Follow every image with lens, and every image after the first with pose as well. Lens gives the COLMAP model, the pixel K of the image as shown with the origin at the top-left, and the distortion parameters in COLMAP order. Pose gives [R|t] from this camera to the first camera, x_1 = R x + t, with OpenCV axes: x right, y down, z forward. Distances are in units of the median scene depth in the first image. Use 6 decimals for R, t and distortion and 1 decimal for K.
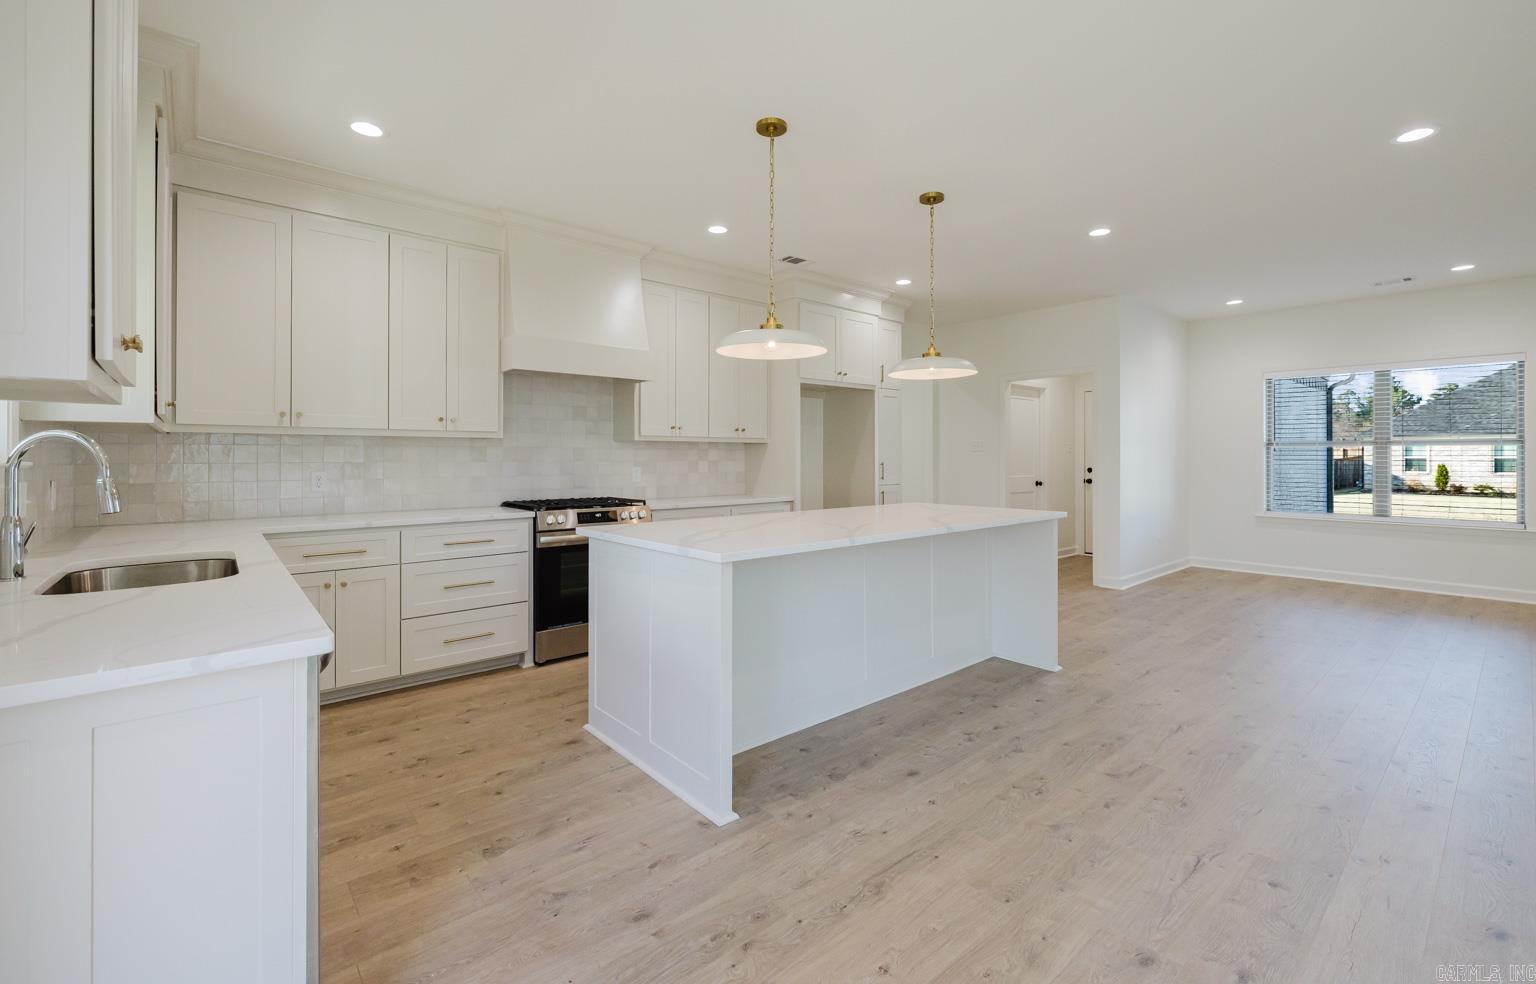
lens RADIAL K [[646.1, 0, 774.4], [0, 646.1, 460.5], [0, 0, 1]] dist [-0.001905, 0.000233]
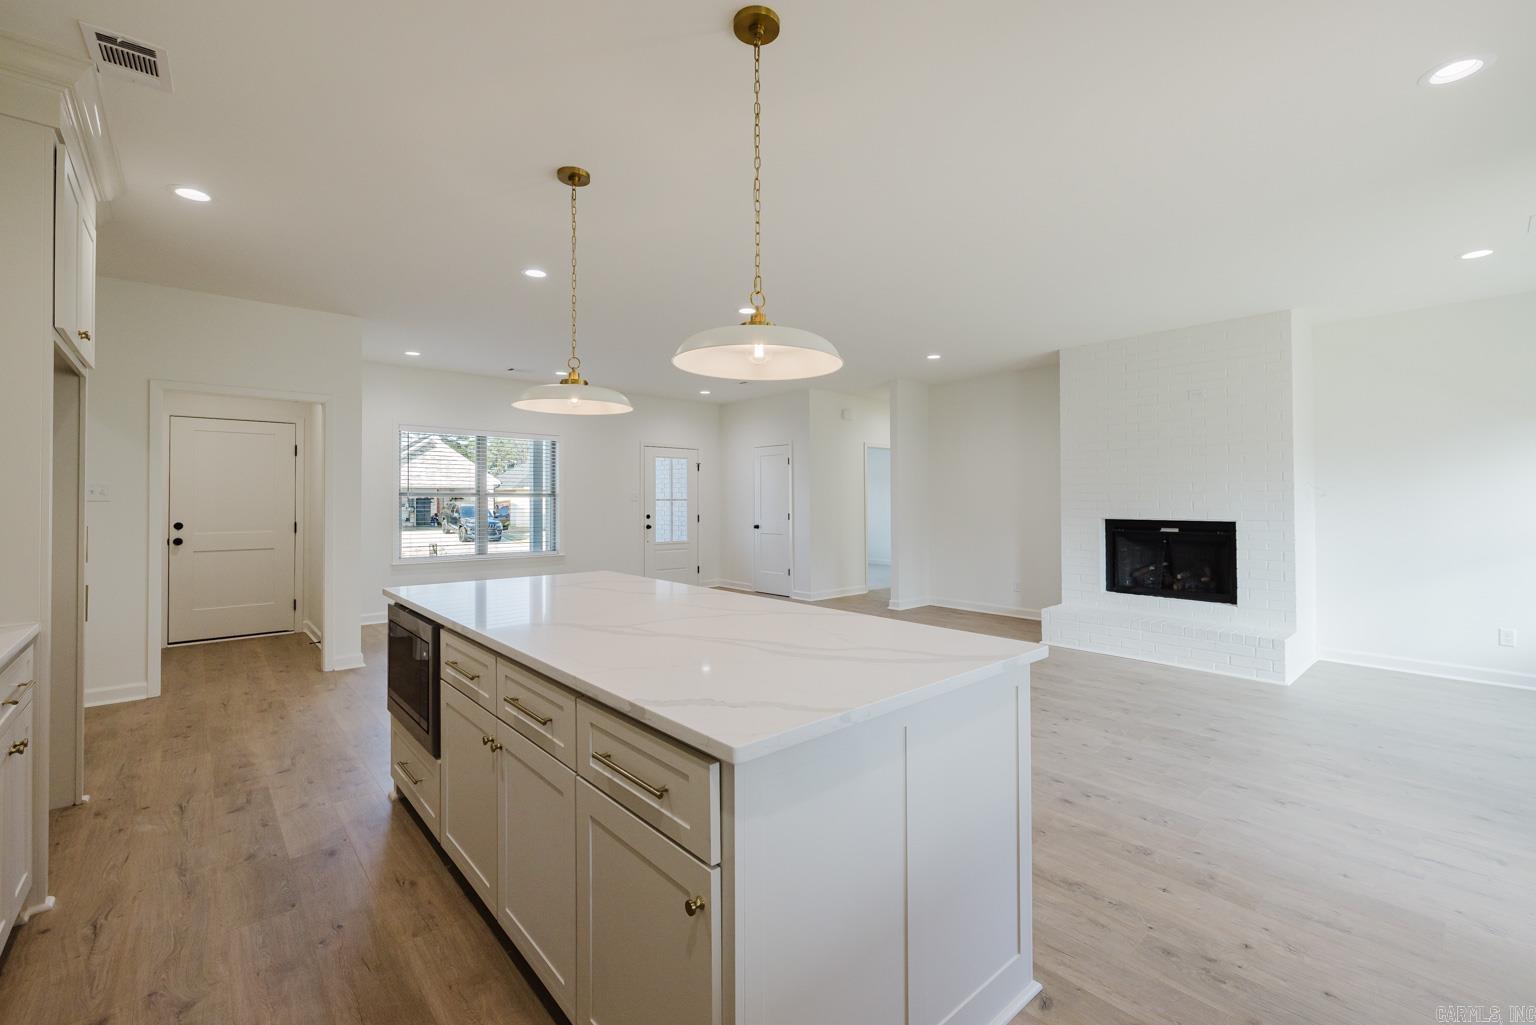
lens RADIAL K [[655.6, 0, 766.8], [0, 655.6, 486.5], [0, 0, 1]] dist [0.010943, -0.002538]
pose [[-0.004195, 0.020012, 0.999791, -0.510435], [0.004580, 0.999790, -0.019993, -0.023414], [-0.999981, 0.004495, -0.004286, 0.747955]]
